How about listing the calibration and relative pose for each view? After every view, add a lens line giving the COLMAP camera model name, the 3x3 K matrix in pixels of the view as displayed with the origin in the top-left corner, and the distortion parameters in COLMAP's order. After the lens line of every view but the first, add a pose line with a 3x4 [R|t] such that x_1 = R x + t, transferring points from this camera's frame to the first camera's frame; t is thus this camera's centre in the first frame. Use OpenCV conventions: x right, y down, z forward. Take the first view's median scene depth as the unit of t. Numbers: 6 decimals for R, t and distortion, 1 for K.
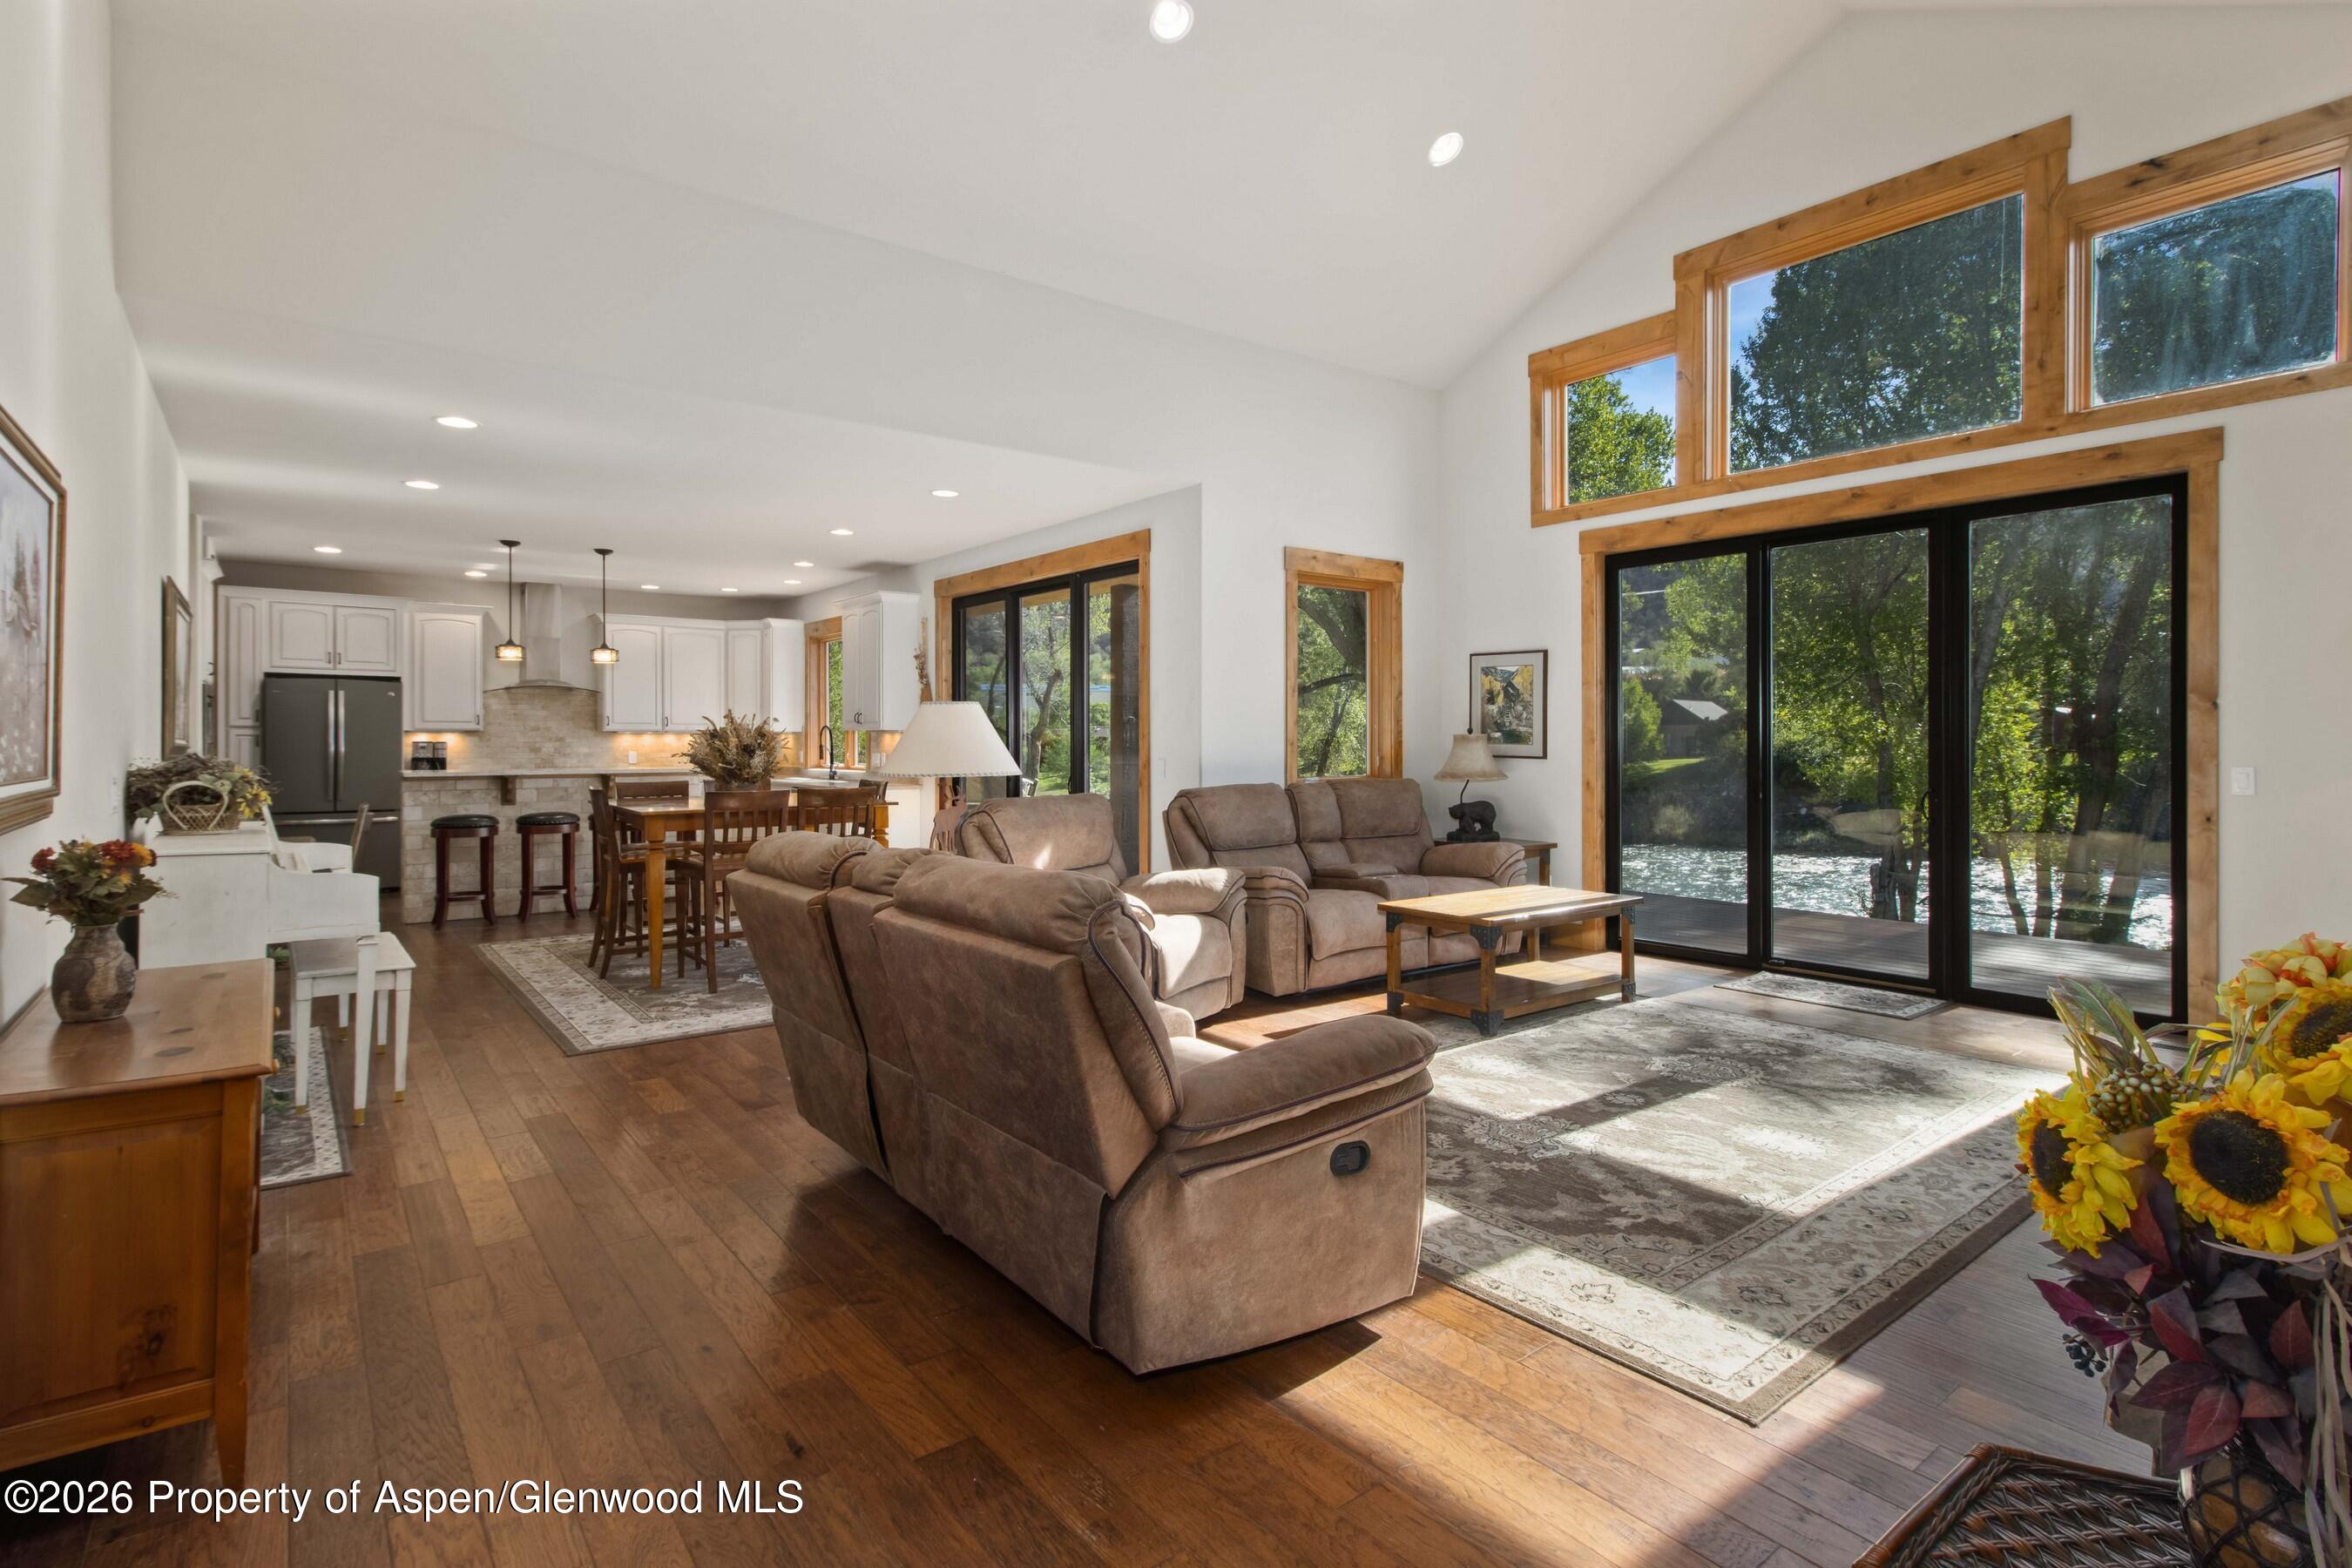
lens RADIAL K [[1149.8, 0, 1178.2], [0, 1149.8, 739.8], [0, 0, 1]] dist [0.012822, -0.000787]
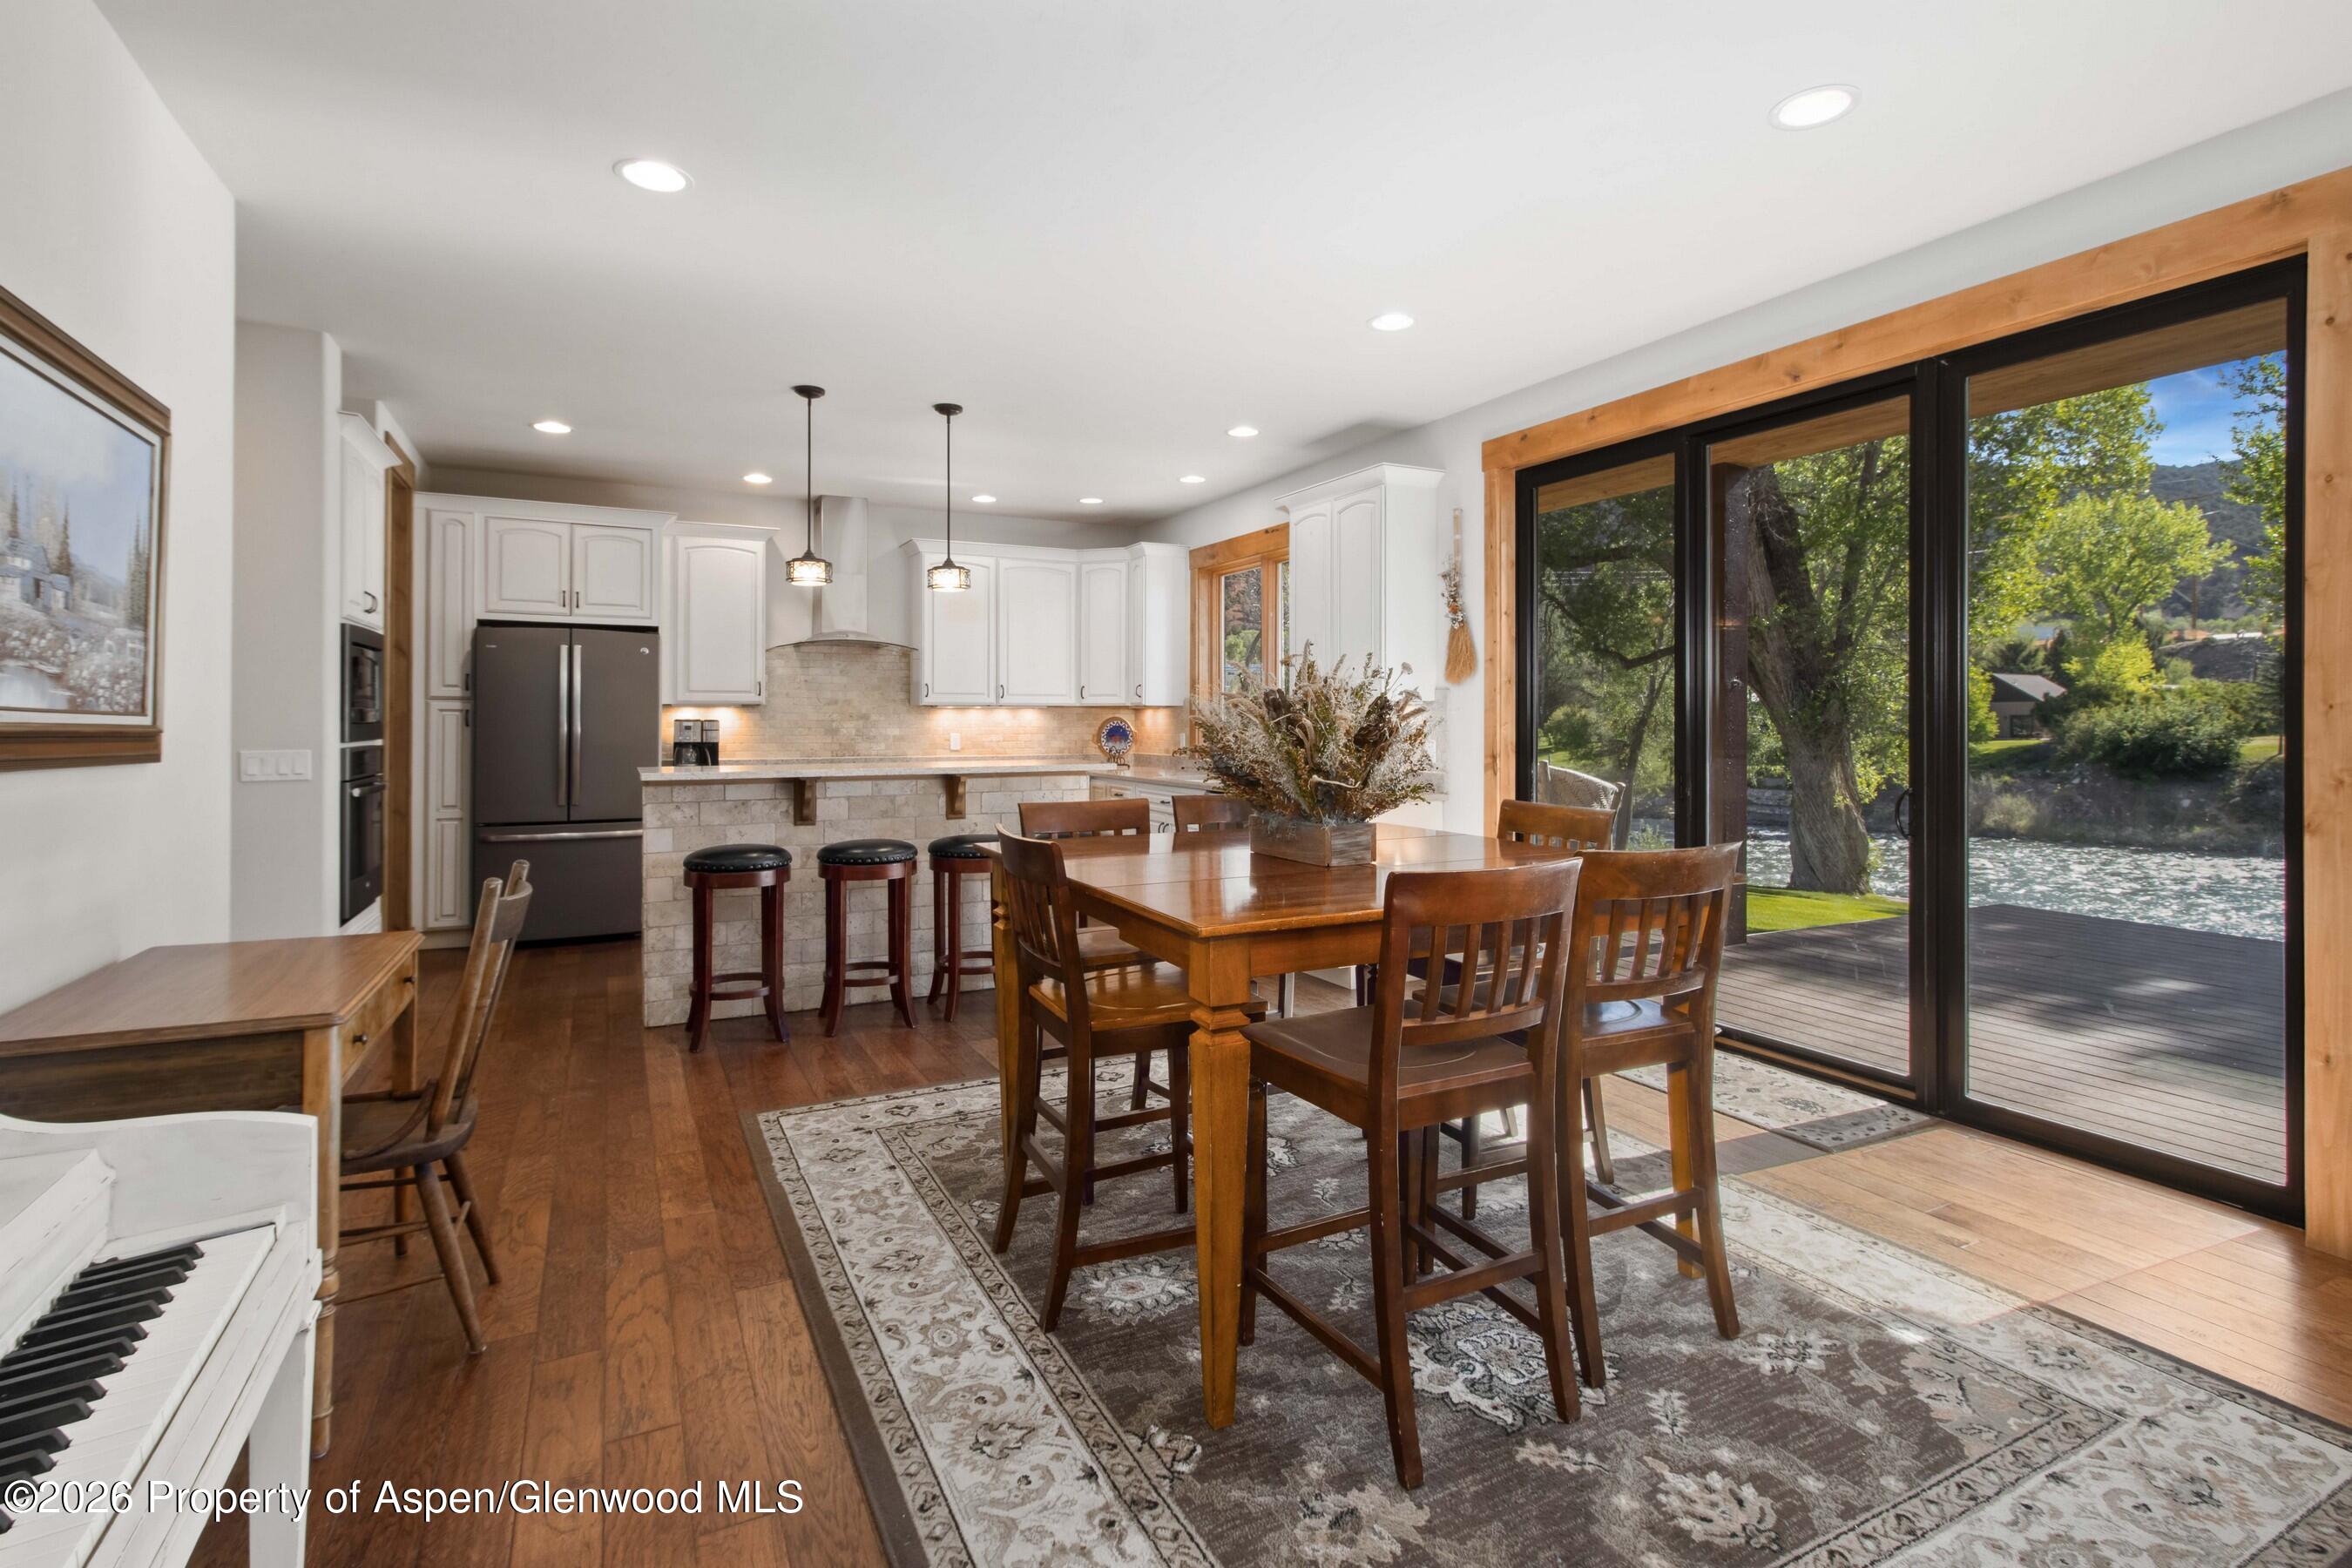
lens RADIAL K [[1128.5, 0, 1211.4], [0, 1128.5, 712.1], [0, 0, 1]] dist [0.003115, 0.000261]
pose [[0.986470, -0.000145, -0.163944, -0.596899], [-0.000762, 0.999985, -0.005472, 0.001695], [0.163942, 0.005523, 0.986454, 0.987368]]
